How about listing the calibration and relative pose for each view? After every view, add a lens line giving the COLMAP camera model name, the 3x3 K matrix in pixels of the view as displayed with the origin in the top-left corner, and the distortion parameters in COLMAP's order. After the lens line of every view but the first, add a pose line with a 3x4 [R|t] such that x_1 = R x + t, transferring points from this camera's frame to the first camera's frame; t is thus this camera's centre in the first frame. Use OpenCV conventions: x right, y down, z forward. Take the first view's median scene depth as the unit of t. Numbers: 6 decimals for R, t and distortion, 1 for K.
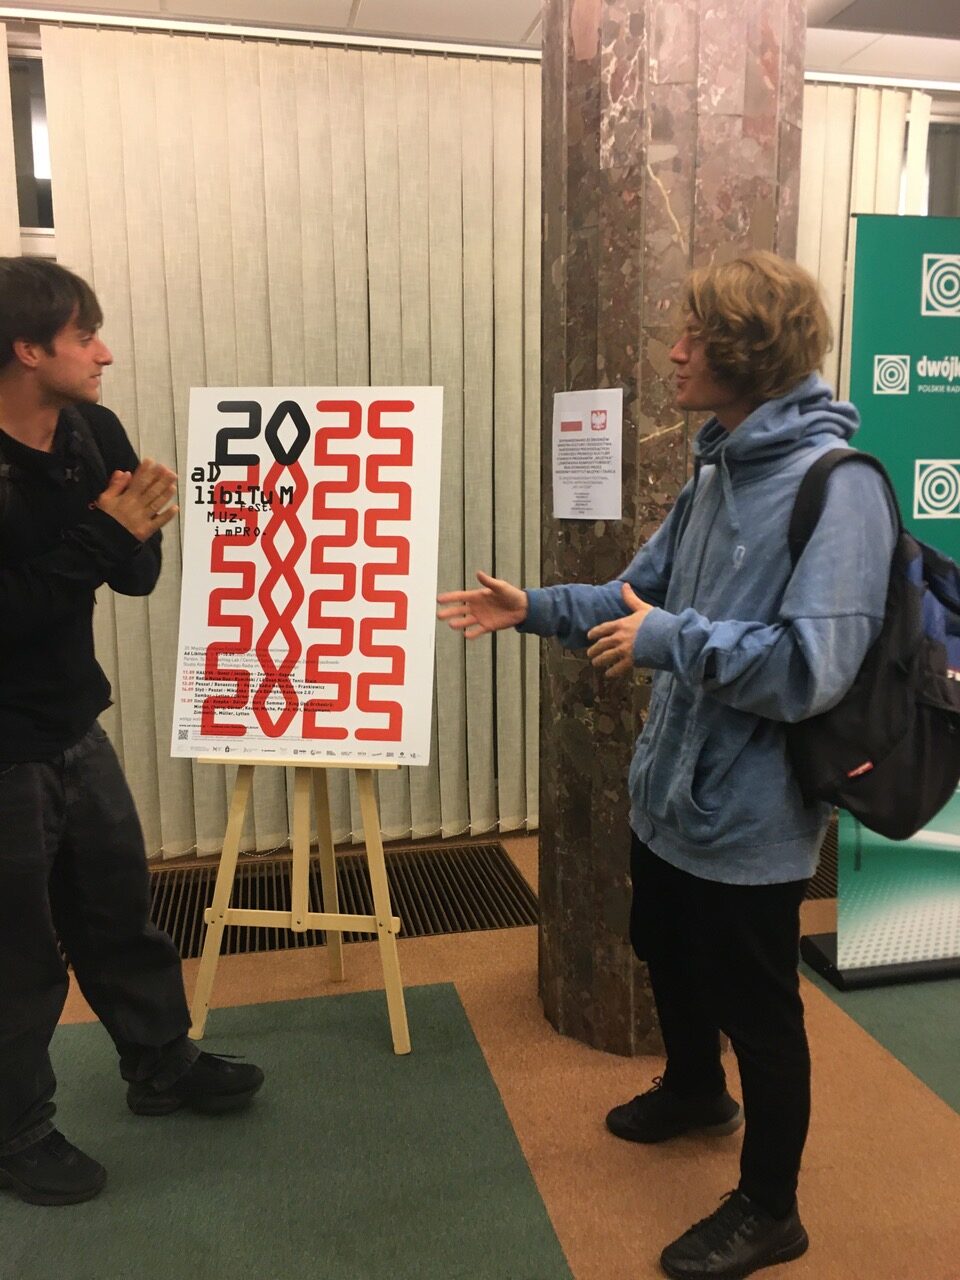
lens RADIAL K [[1083.2, 0, 483.0], [0, 1083.2, 643.9], [0, 0, 1]] dist [0.056612, -0.068232]
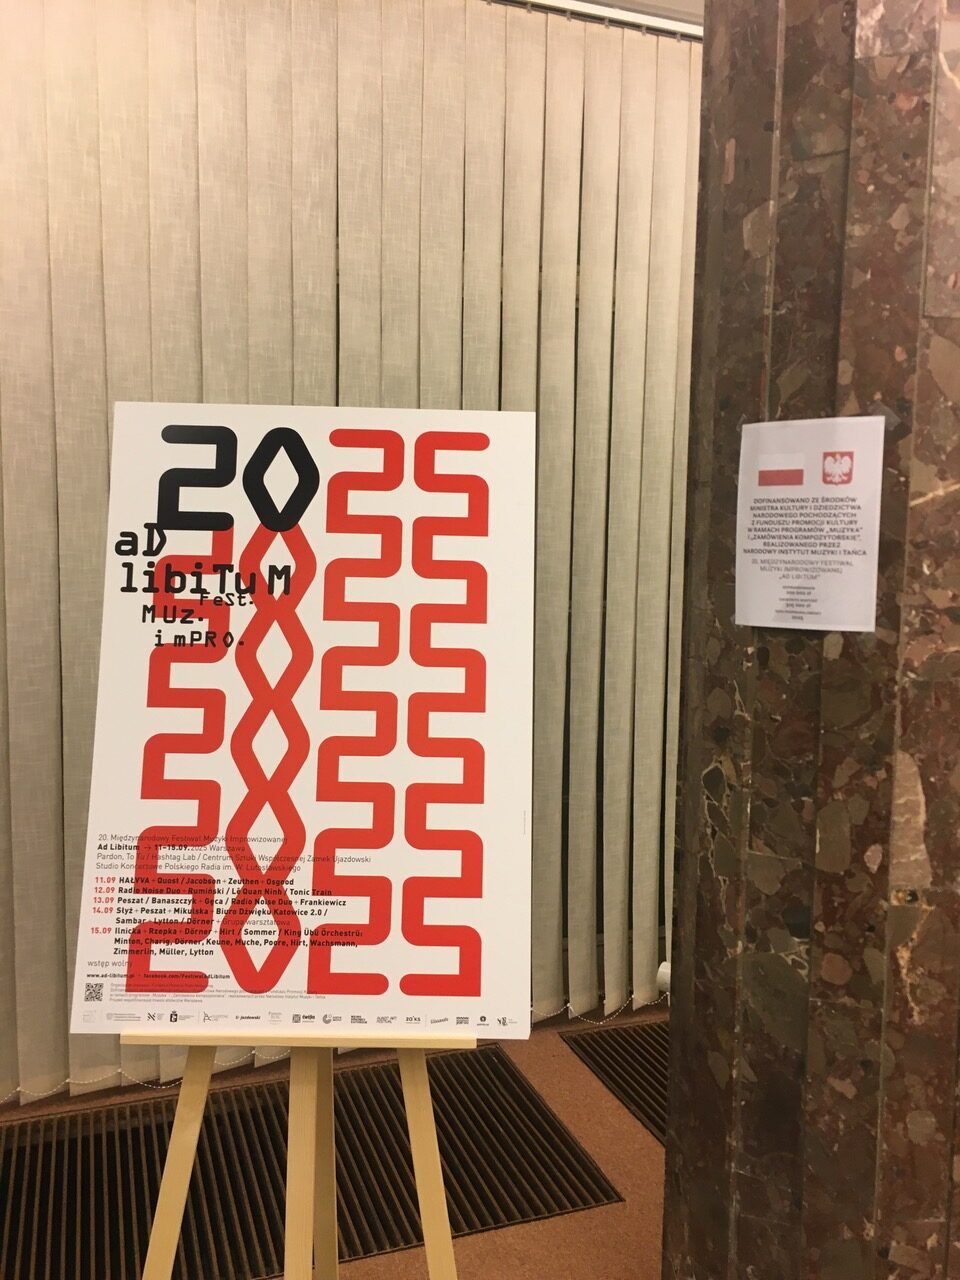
lens RADIAL K [[1083.2, 0, 476.1], [0, 1083.2, 639.0], [0, 0, 1]] dist [0.056612, -0.068232]
pose [[0.990222, 0.006641, 0.139341, -0.157988], [0.002537, 0.997844, -0.065584, -0.064319], [-0.139476, 0.065297, 0.988070, 0.389935]]
